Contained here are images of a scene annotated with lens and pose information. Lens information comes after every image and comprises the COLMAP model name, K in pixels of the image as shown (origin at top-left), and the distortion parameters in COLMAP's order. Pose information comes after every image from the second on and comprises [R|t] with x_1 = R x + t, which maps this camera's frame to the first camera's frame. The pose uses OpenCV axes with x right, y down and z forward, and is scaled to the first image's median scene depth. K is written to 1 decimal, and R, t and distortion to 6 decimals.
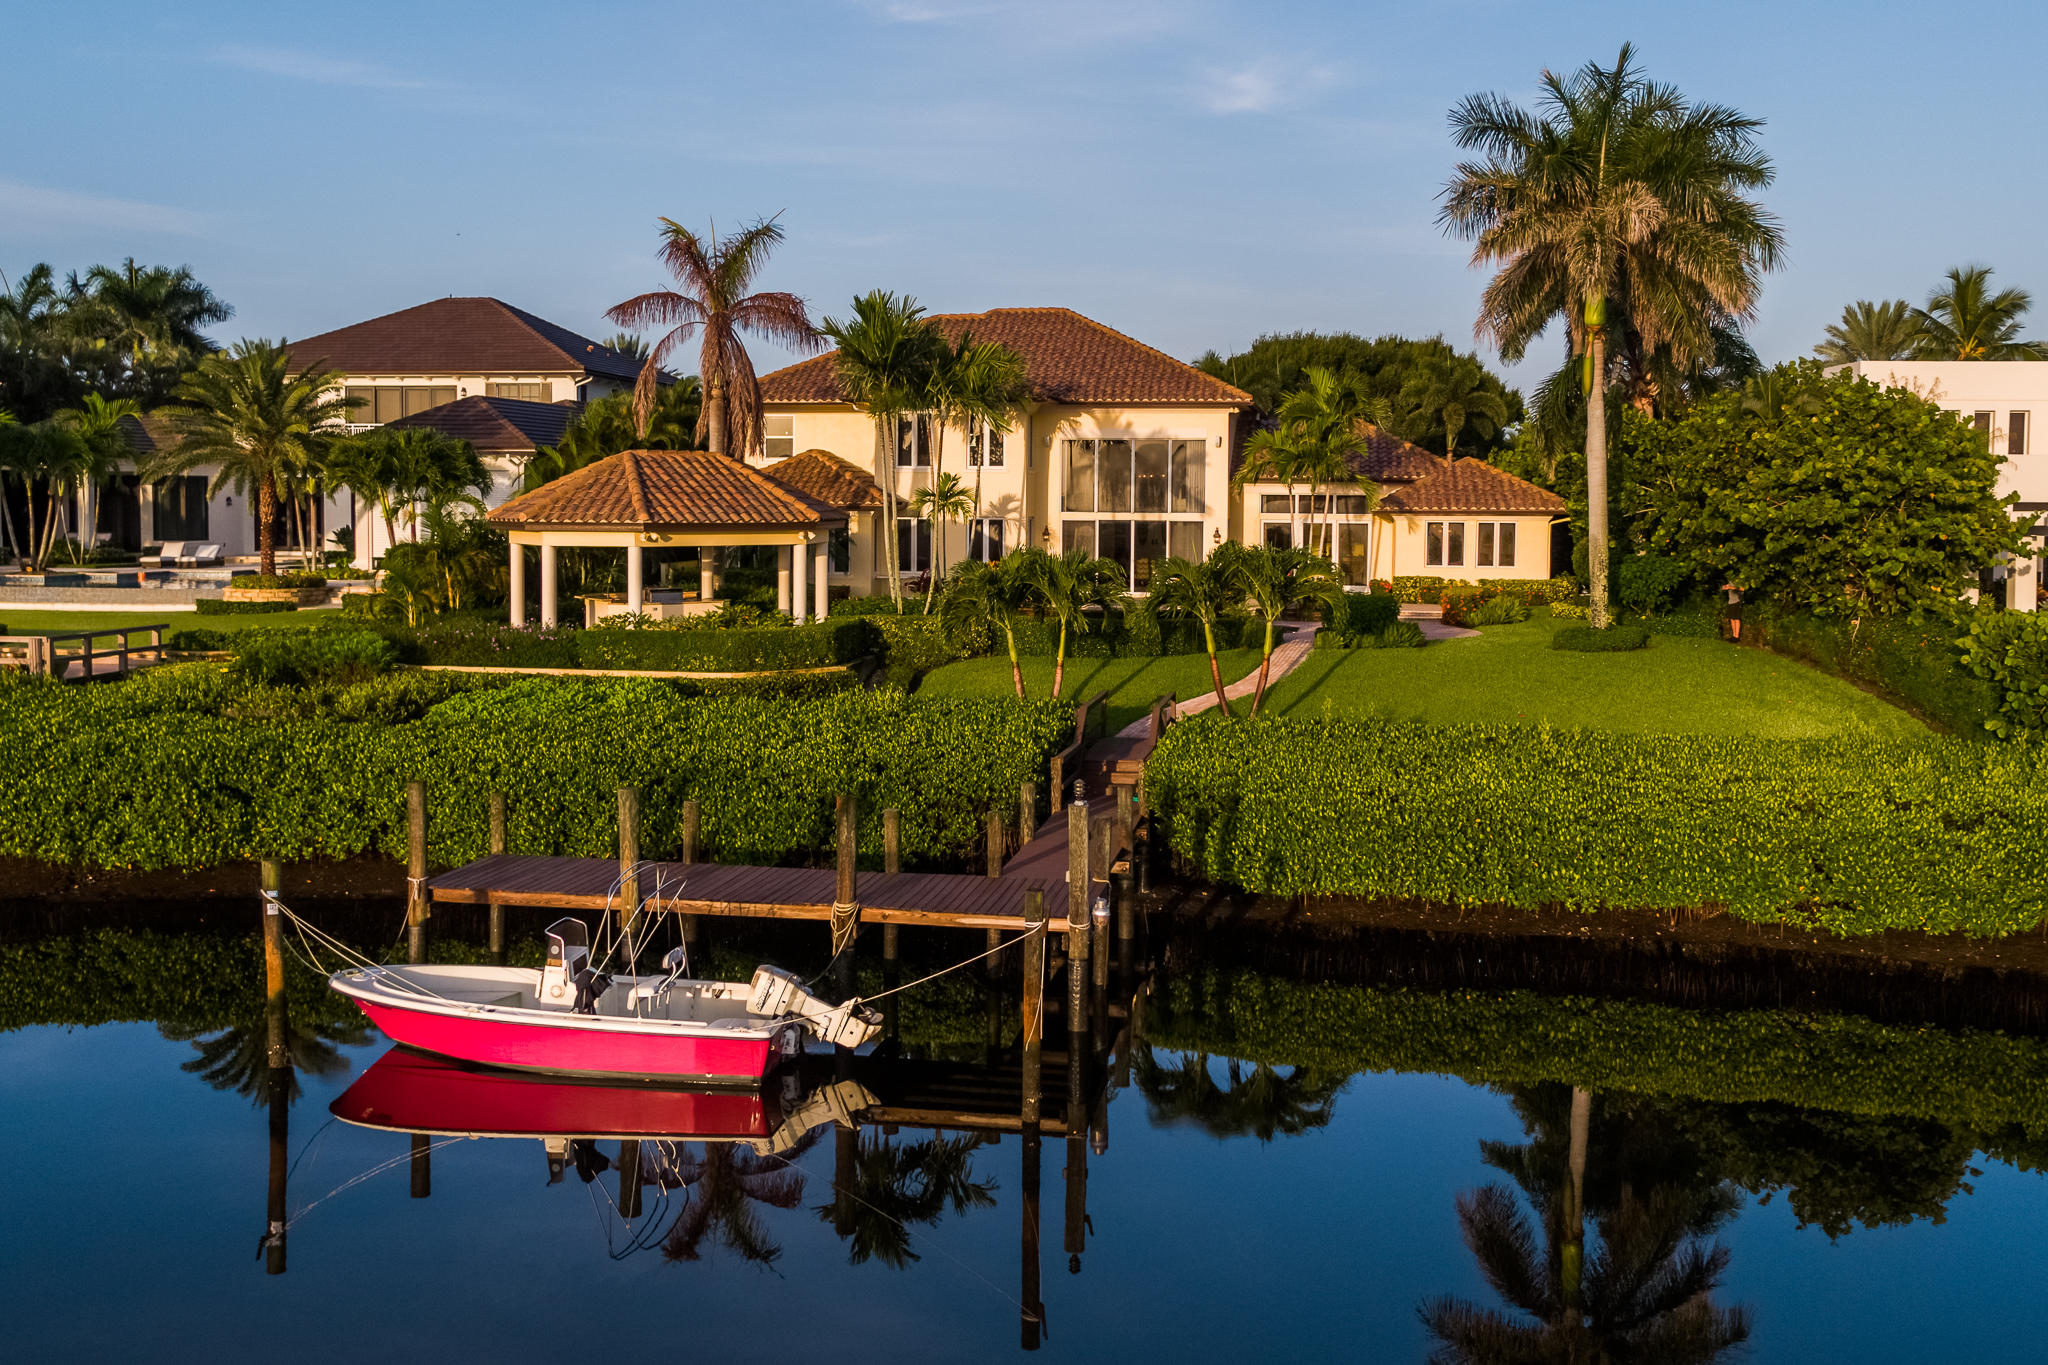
lens RADIAL K [[1999.6, 0, 1002.4], [0, 1999.6, 587.8], [0, 0, 1]] dist [0.008378, -0.004620]
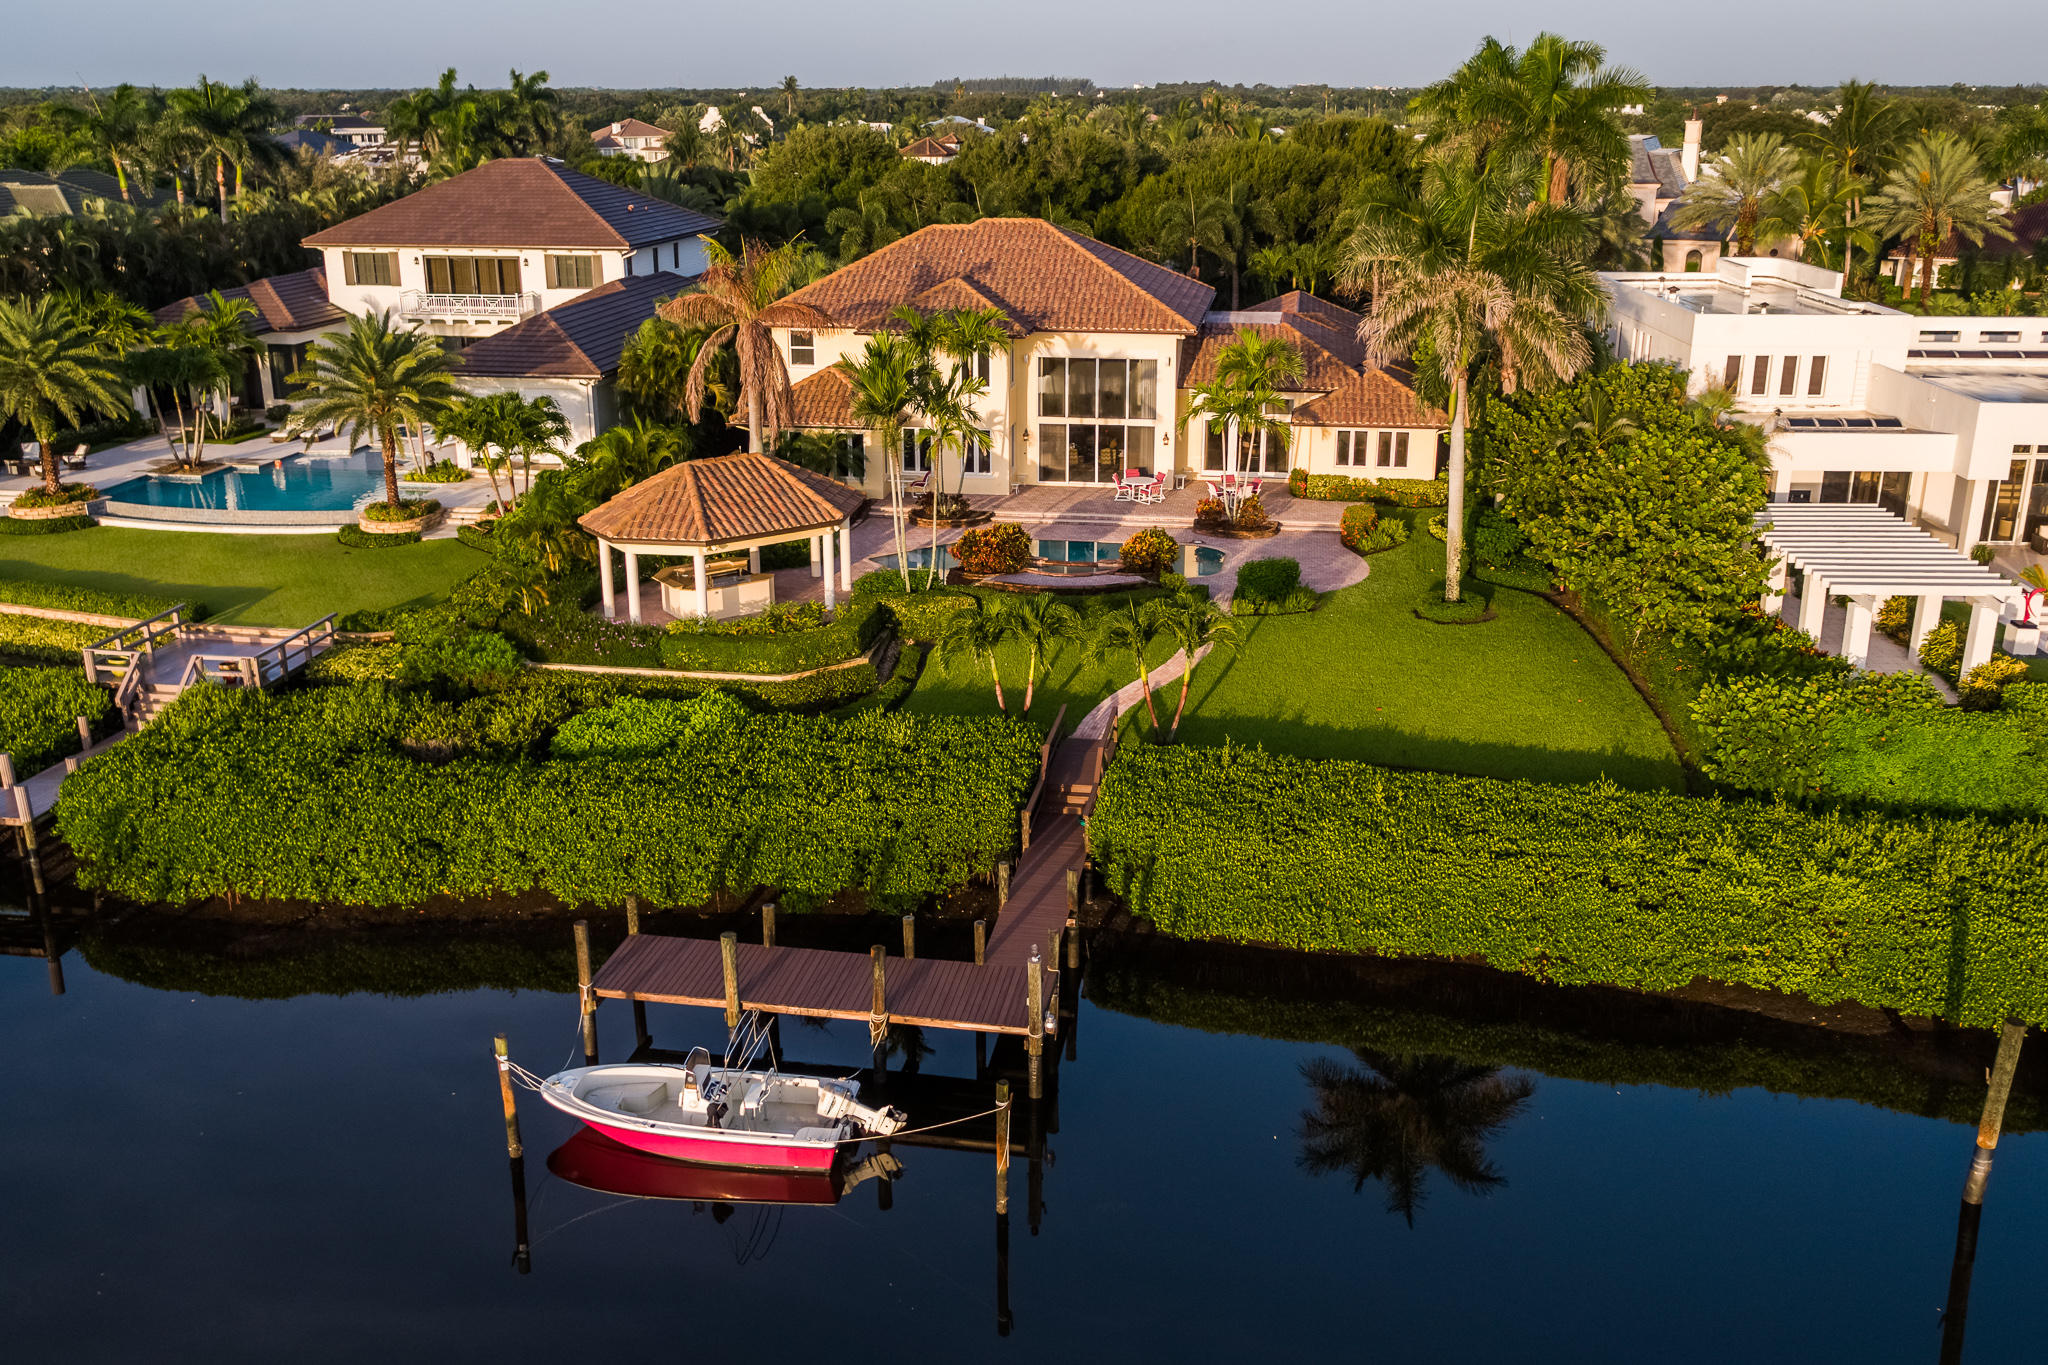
lens RADIAL K [[1773.4, 0, 1024.0], [0, 1773.4, 682.5], [0, 0, 1]] dist [0.004391, 0.004586]
pose [[0.999862, -0.011455, 0.012033, 0.008987], [0.007995, 0.966671, 0.255899, -0.233149], [-0.014564, -0.255767, 0.966629, -0.118935]]
